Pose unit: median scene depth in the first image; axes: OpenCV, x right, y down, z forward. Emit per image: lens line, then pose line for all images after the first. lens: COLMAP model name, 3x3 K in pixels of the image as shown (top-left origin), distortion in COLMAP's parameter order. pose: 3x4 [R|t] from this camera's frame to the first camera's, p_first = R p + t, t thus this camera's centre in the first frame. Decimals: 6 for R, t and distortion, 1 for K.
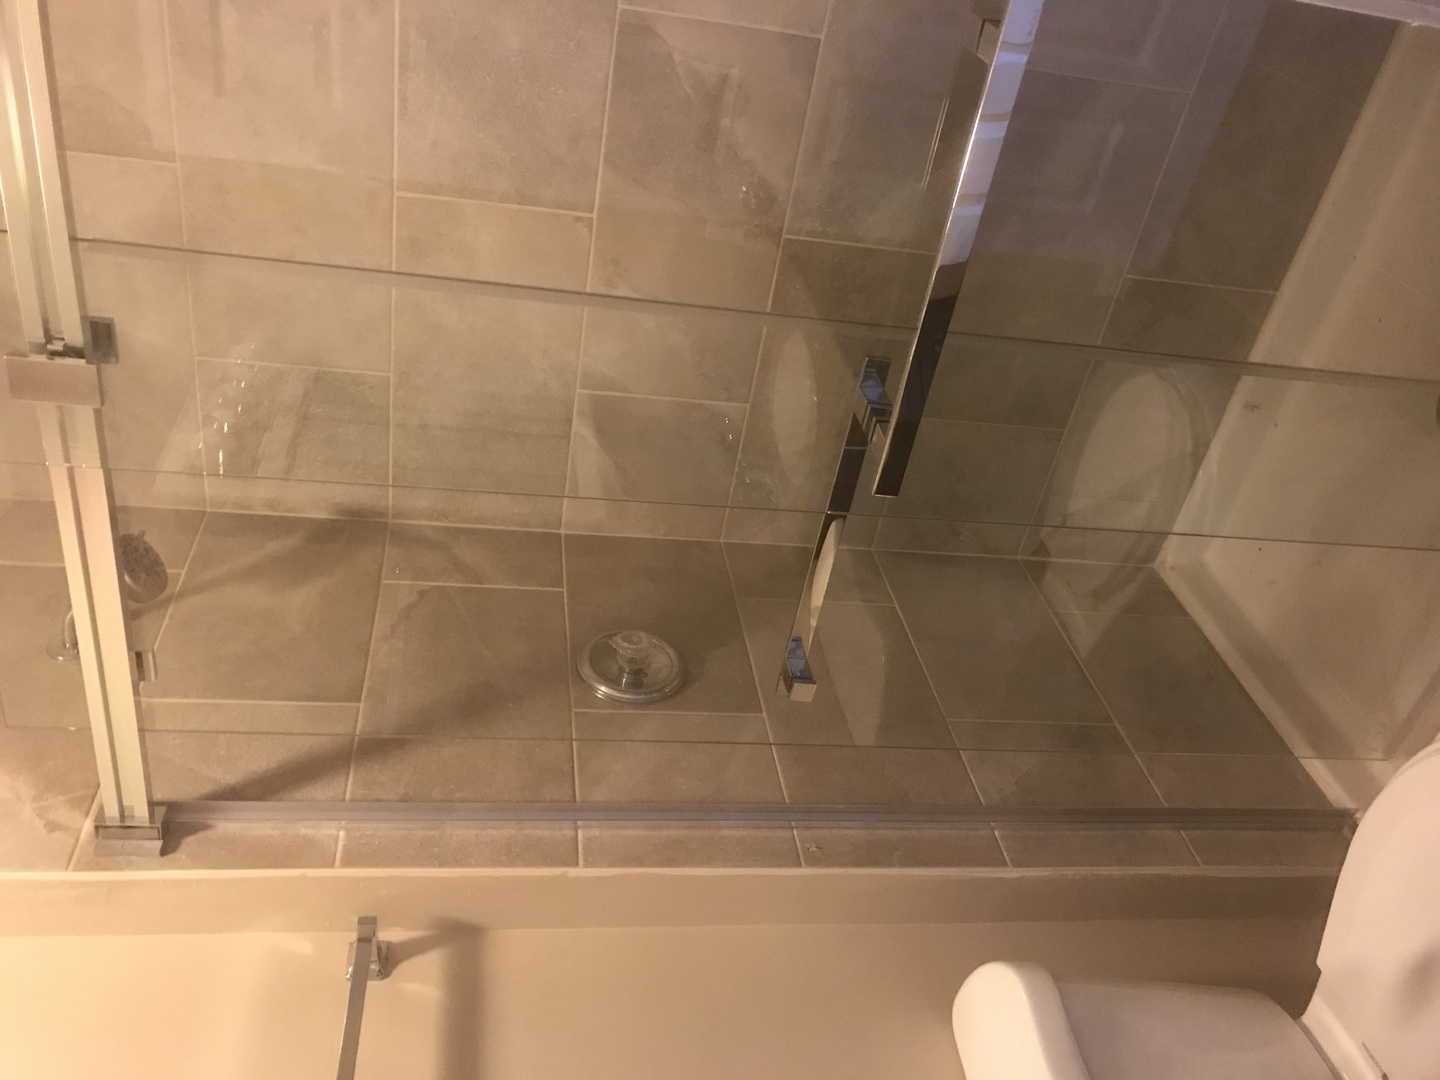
lens RADIAL K [[1194.8, 0, 723.0], [0, 1194.8, 540.9], [0, 0, 1]] dist [0.029974, -0.023312]
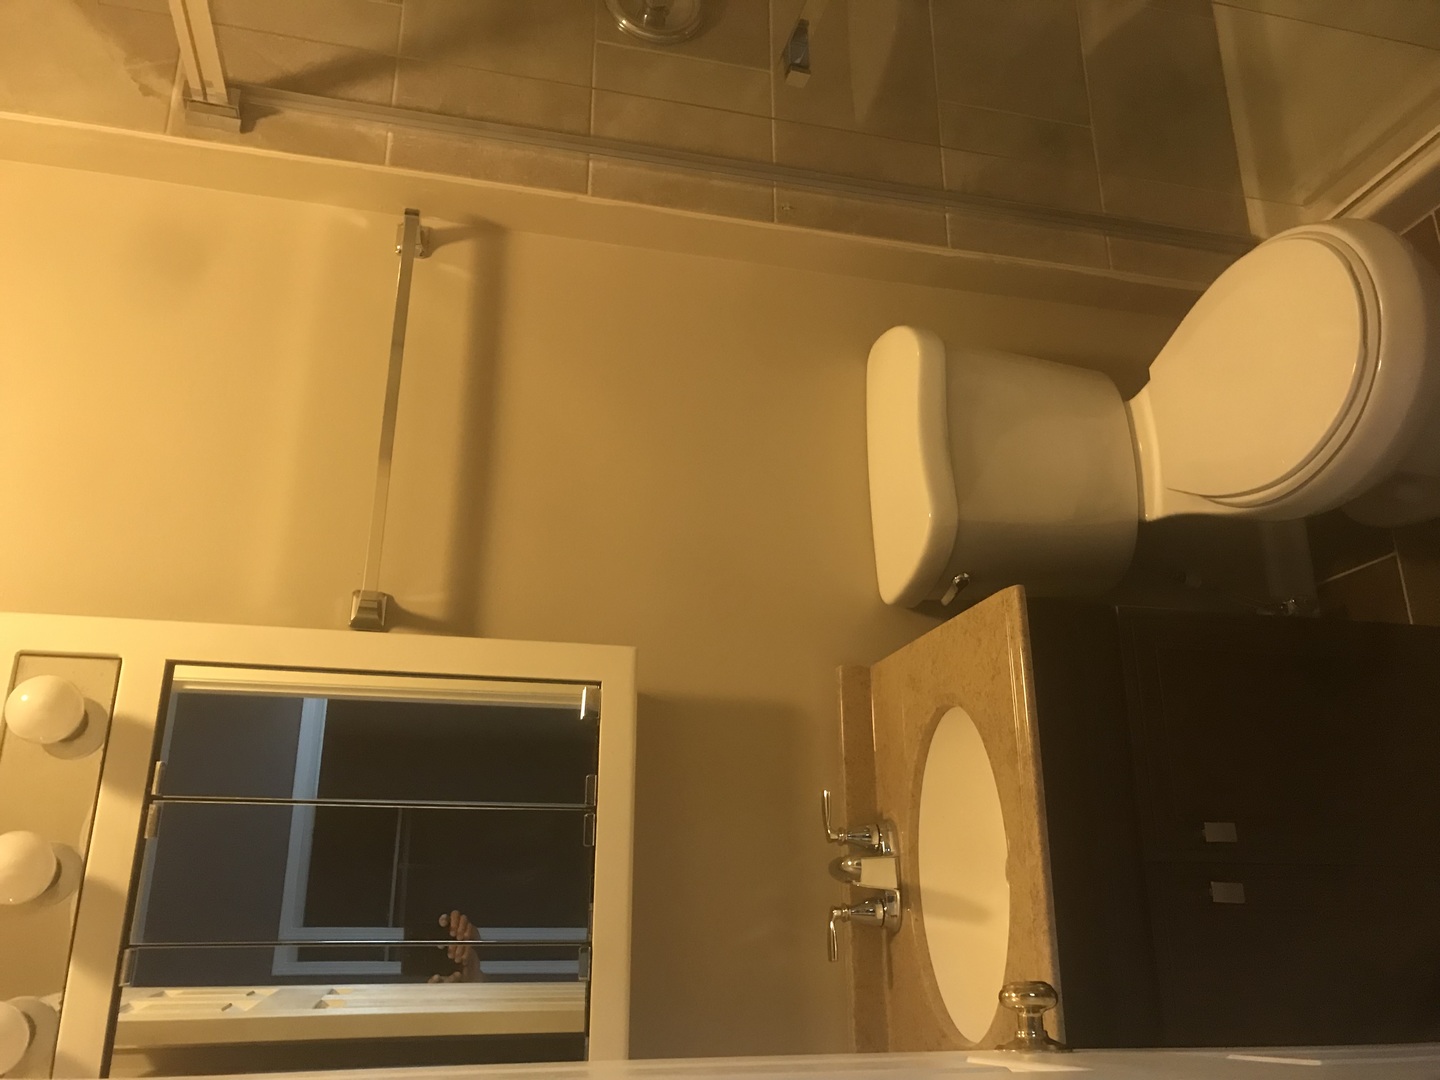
lens RADIAL K [[1194.8, 0, 719.6], [0, 1194.8, 539.2], [0, 0, 1]] dist [0.029974, -0.023312]
pose [[0.986919, 0.159541, 0.023167, 0.036899], [-0.143140, 0.801064, 0.581212, -0.166209], [0.074169, -0.576926, 0.813422, -0.159709]]
